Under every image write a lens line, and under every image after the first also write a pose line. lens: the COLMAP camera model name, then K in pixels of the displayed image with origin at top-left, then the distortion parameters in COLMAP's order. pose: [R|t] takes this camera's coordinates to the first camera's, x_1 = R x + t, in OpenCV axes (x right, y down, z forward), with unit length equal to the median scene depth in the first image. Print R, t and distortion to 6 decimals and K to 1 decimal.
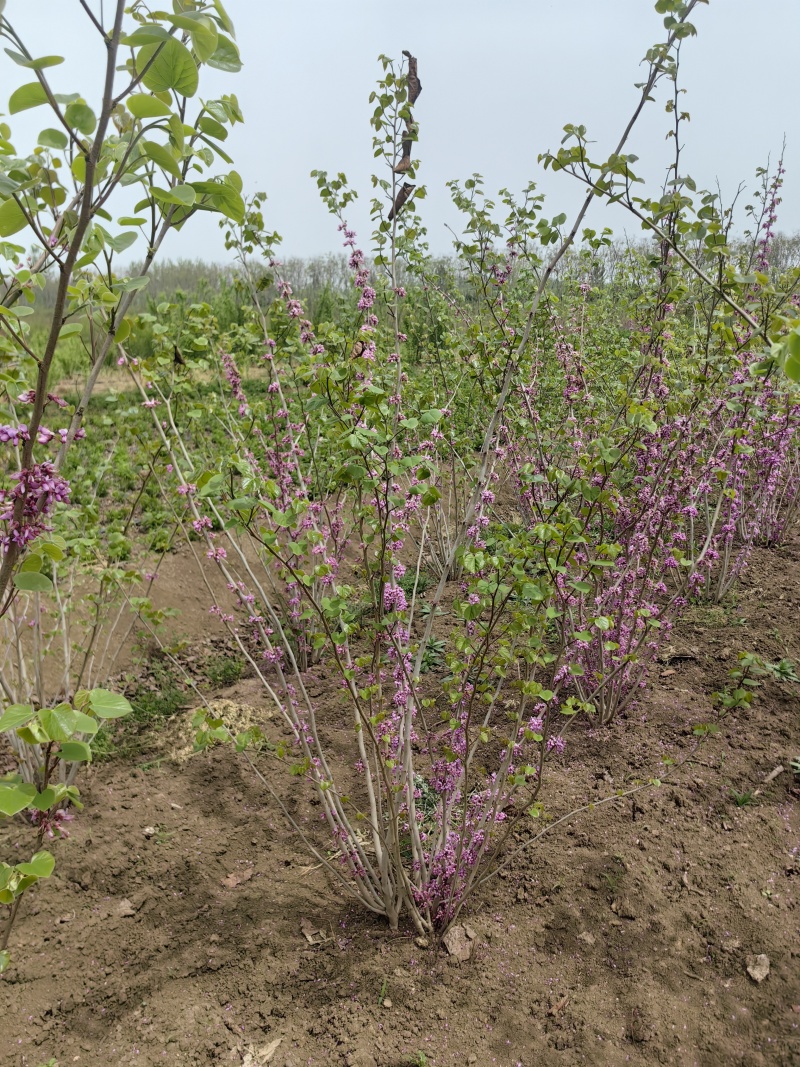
lens RADIAL K [[830.2, 0, 402.3], [0, 830.2, 532.5], [0, 0, 1]] dist [0.012496, -0.005400]
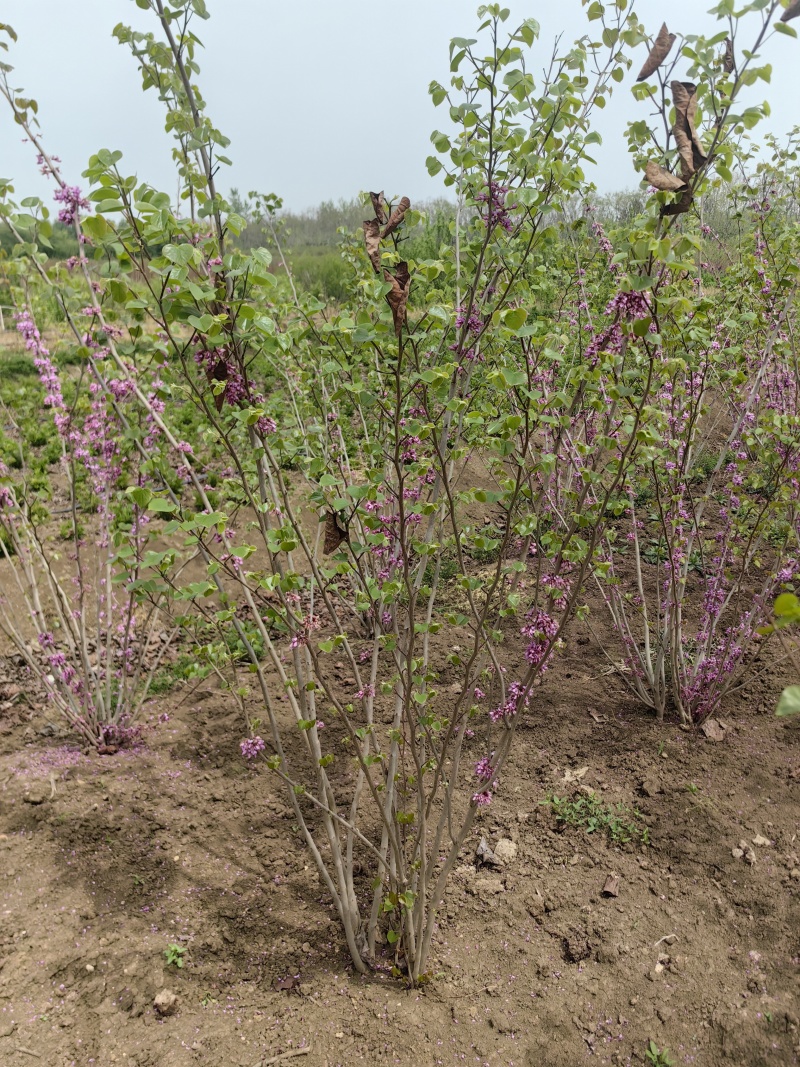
lens RADIAL K [[830.2, 0, 397.2], [0, 830.2, 534.1], [0, 0, 1]] dist [0.012496, -0.005400]
pose [[0.978012, 0.055796, -0.200946, -0.176286], [-0.041473, 0.996336, 0.074799, 0.101635], [0.204383, -0.064820, 0.976743, -0.378465]]
